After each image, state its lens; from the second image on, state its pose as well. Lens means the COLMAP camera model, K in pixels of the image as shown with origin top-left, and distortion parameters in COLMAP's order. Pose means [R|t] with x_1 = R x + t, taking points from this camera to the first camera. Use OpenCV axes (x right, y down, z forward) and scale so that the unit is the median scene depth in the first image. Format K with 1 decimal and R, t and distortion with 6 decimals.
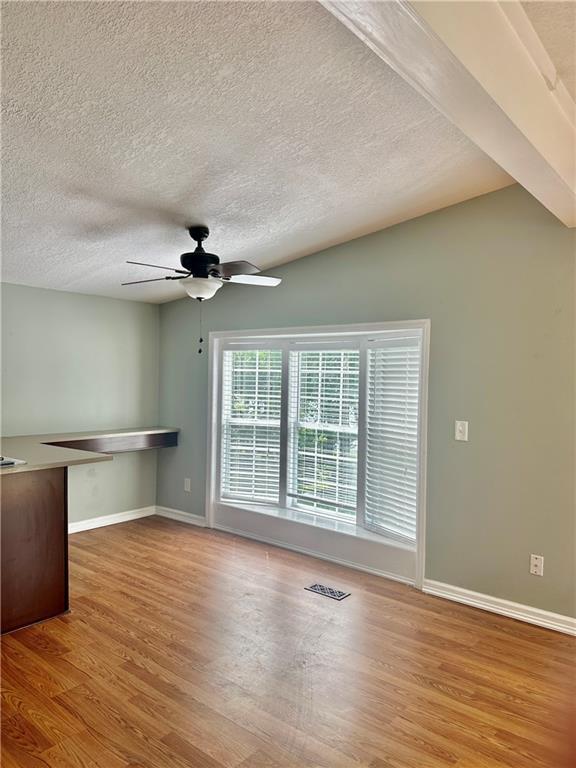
lens RADIAL K [[541.9, 0, 291.5], [0, 541.9, 405.5], [0, 0, 1]] dist [0.041030, -0.052071]
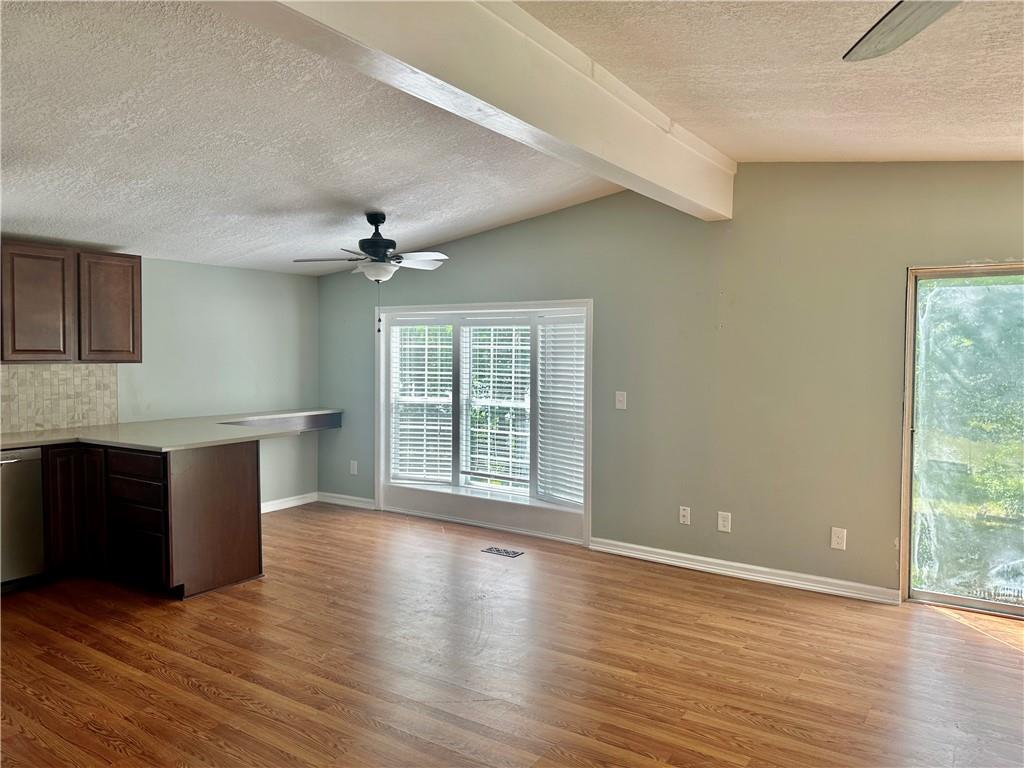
lens RADIAL K [[722.5, 0, 508.8], [0, 722.5, 376.5], [0, 0, 1]] dist [0.041030, -0.052071]
pose [[0.996490, -0.015741, 0.082216, -0.031998], [0.017046, 0.999739, -0.015196, 0.014686], [-0.081955, 0.016544, 0.996499, -0.405499]]
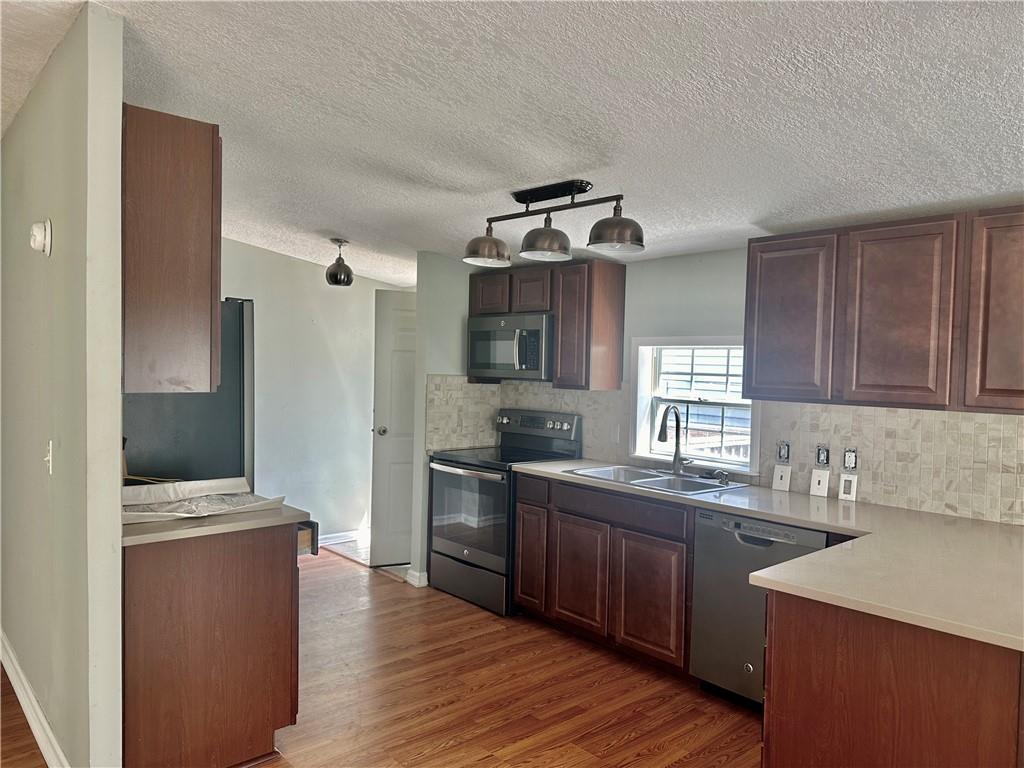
lens RADIAL K [[722.5, 0, 511.3], [0, 722.5, 381.4], [0, 0, 1]] dist [0.041030, -0.052071]
pose [[-0.162385, 0.000134, -0.986727, 0.164052], [-0.076672, 0.996975, 0.012753, -0.061739], [0.983744, 0.077725, -0.161884, 0.876369]]
